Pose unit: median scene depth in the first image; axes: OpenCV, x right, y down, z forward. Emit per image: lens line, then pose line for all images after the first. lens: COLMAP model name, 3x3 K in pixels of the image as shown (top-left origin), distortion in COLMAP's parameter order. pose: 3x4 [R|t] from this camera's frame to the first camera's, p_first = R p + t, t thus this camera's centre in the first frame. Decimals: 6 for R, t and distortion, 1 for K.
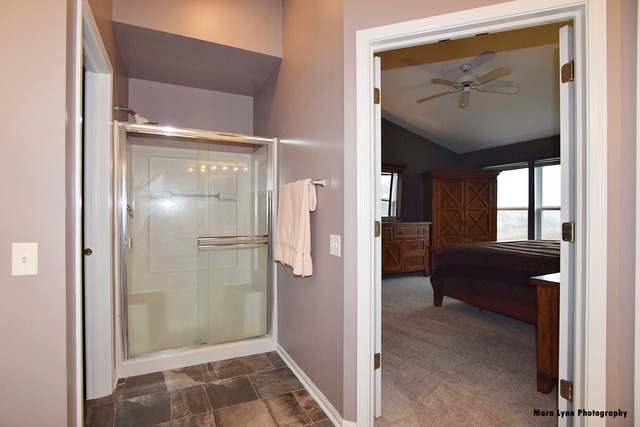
lens RADIAL K [[312.0, 0, 321.8], [0, 312.0, 213.3], [0, 0, 1]] dist [-0.014454, 0.000913]
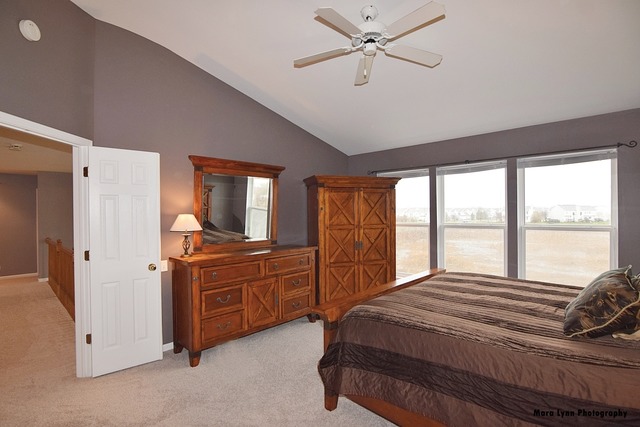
lens RADIAL K [[312.0, 0, 318.7], [0, 312.0, 212.7], [0, 0, 1]] dist [-0.014454, 0.000913]
pose [[0.941156, -0.012228, 0.337751, 0.108331], [0.013723, 0.999904, -0.002040, -0.049366], [-0.337693, 0.006555, 0.941233, 0.313214]]
